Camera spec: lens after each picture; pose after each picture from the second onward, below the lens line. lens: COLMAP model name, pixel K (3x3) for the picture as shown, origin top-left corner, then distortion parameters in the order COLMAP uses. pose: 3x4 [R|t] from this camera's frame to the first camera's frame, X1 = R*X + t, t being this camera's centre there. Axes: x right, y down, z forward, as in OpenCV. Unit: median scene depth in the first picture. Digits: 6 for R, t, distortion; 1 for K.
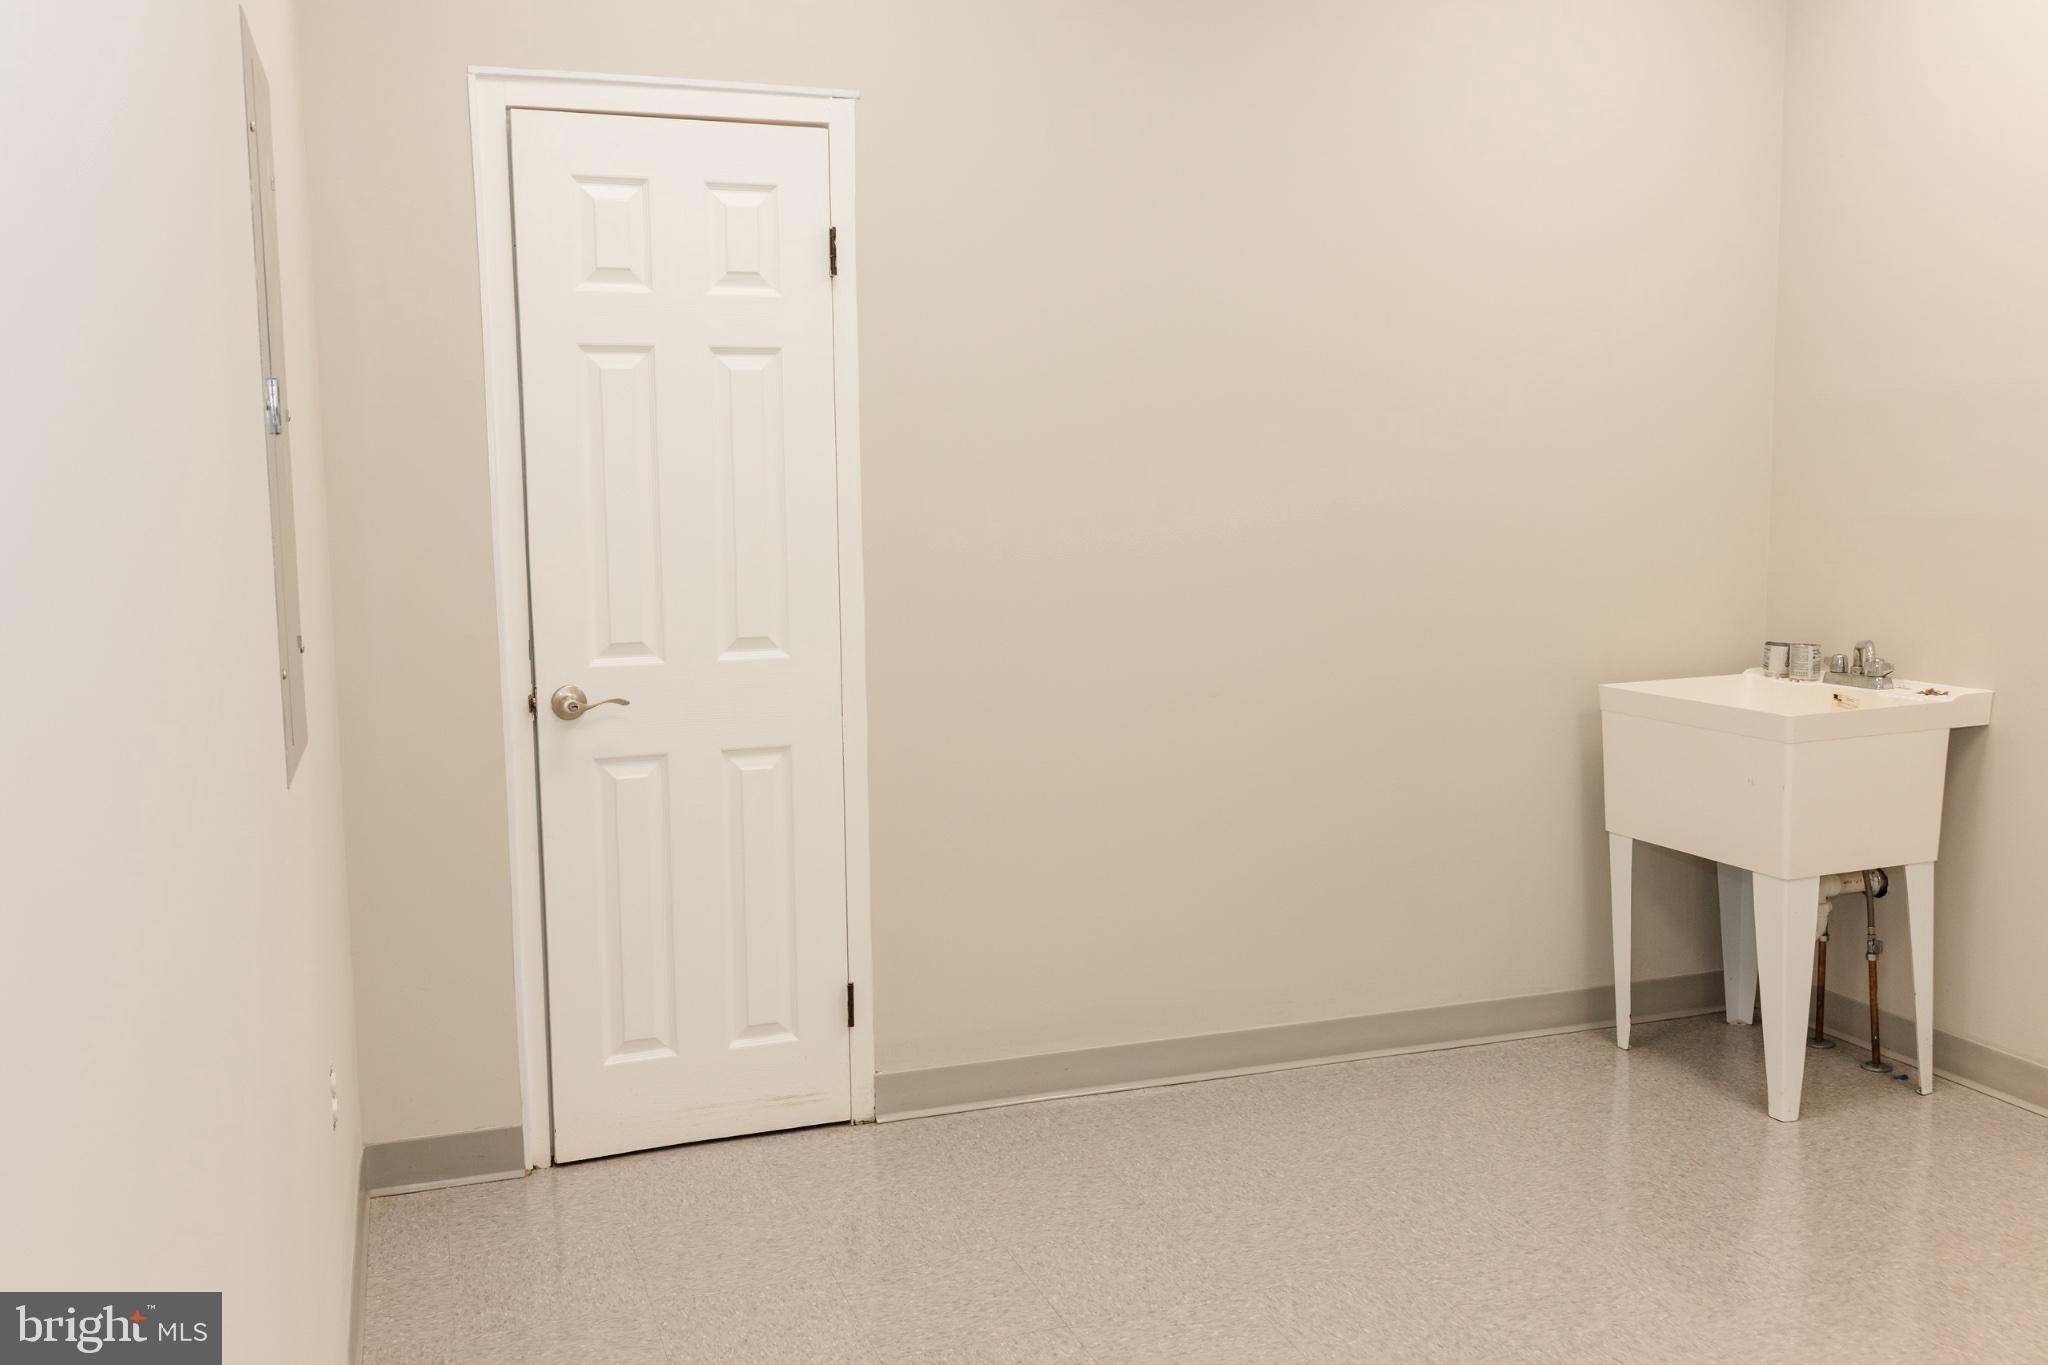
lens RADIAL K [[1768.7, 0, 1021.7], [0, 1768.7, 695.8], [0, 0, 1]] dist [0.018281, -0.003835]
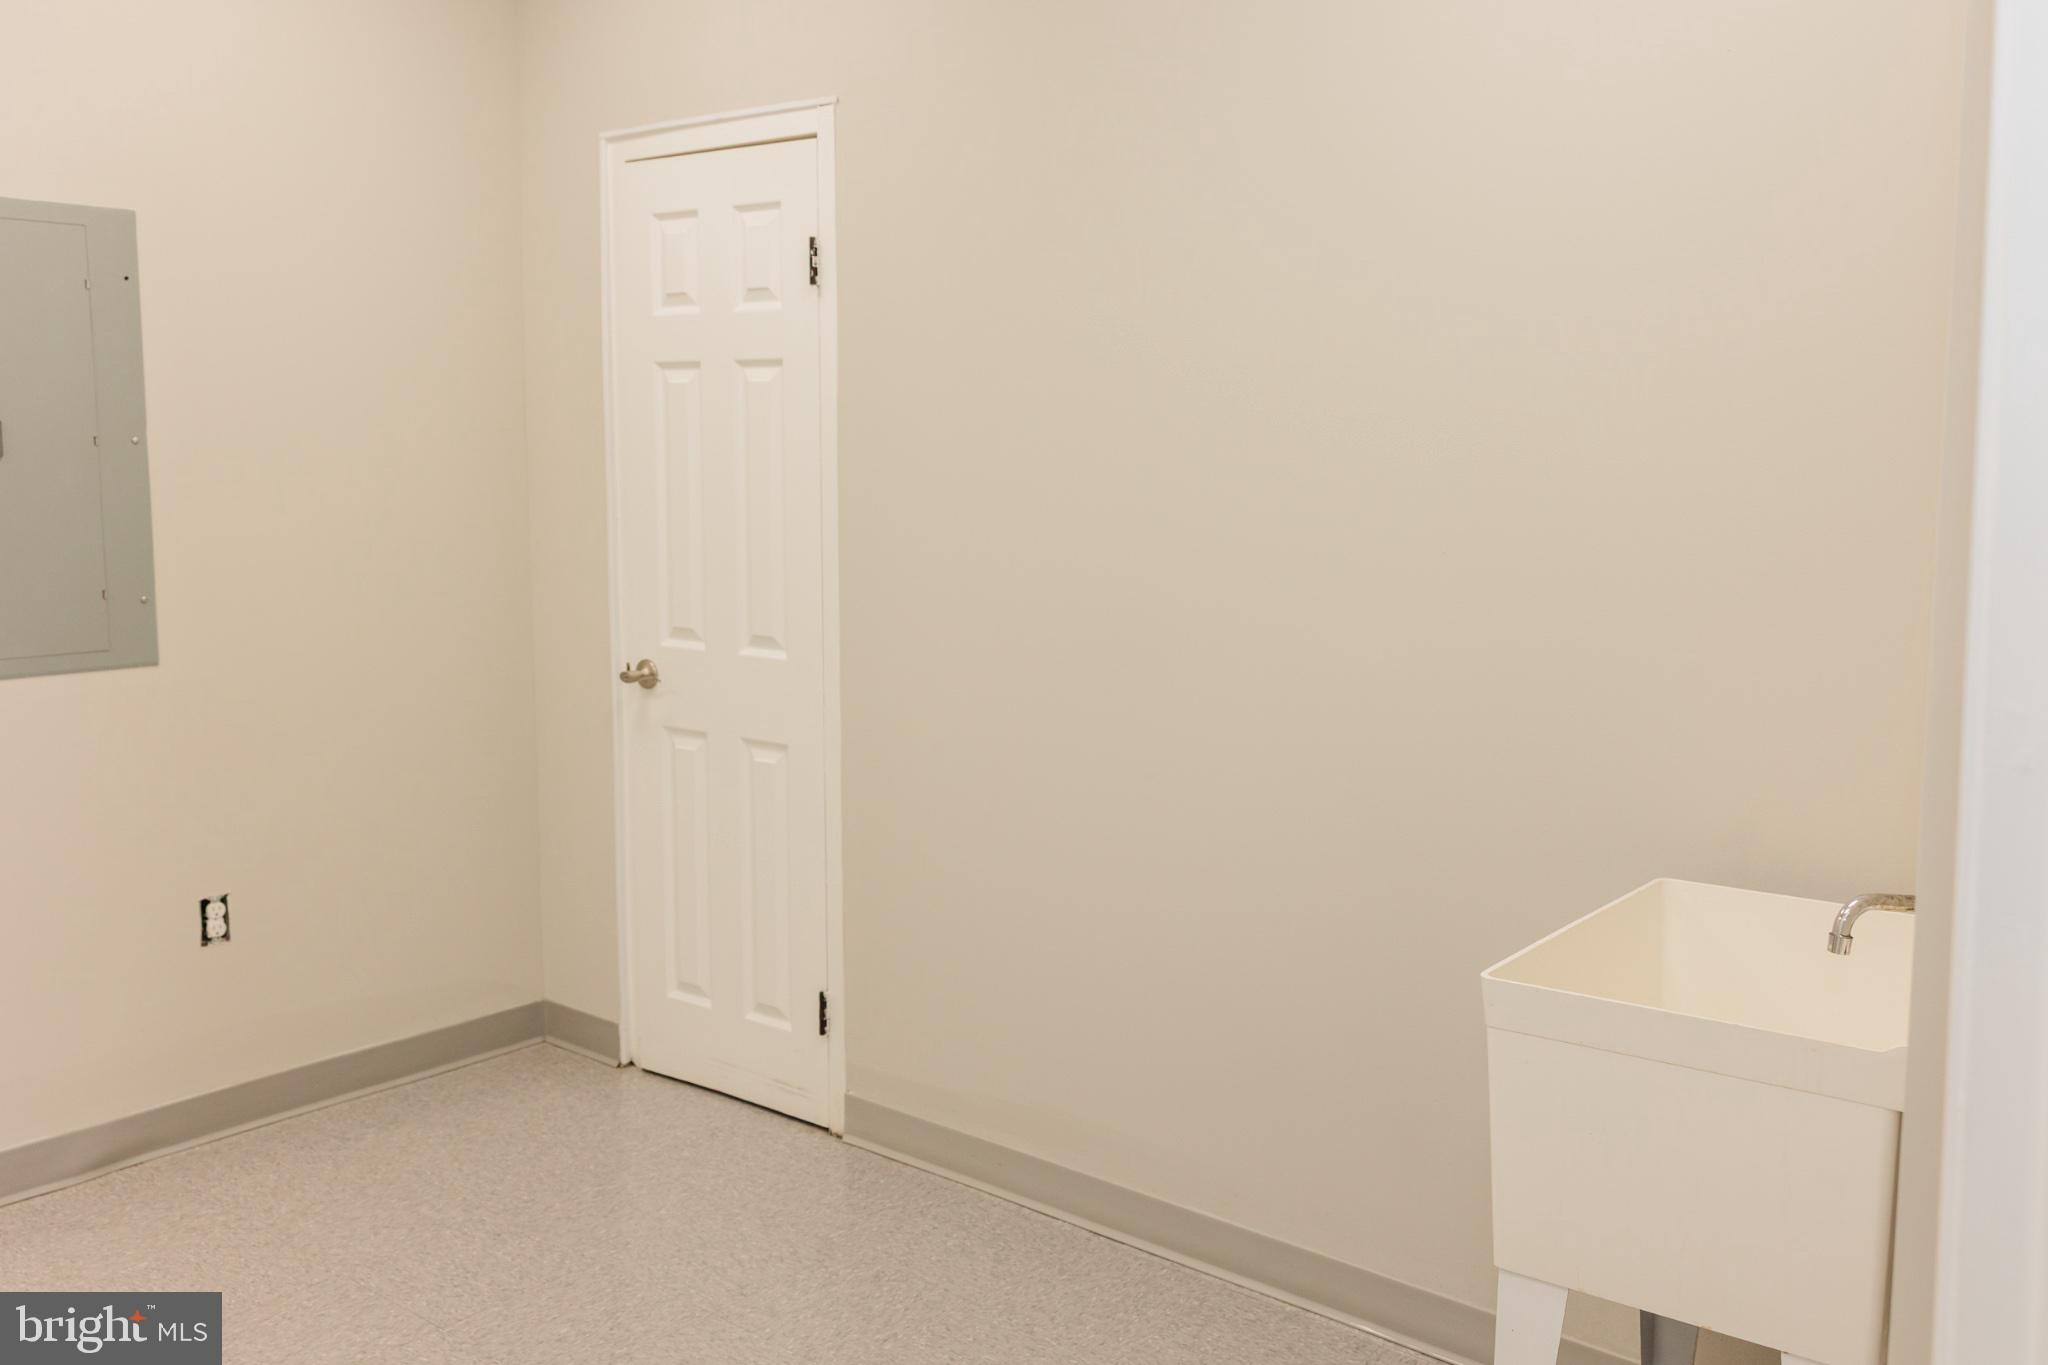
lens RADIAL K [[1731.9, 0, 1024.0], [0, 1731.9, 682.5], [0, 0, 1]] dist [0.022119, 0.003486]
pose [[0.537080, 0.126689, -0.833963, 0.807563], [-0.126497, 0.989574, 0.068863, -0.098343], [0.833992, 0.068509, 0.547506, 0.581537]]
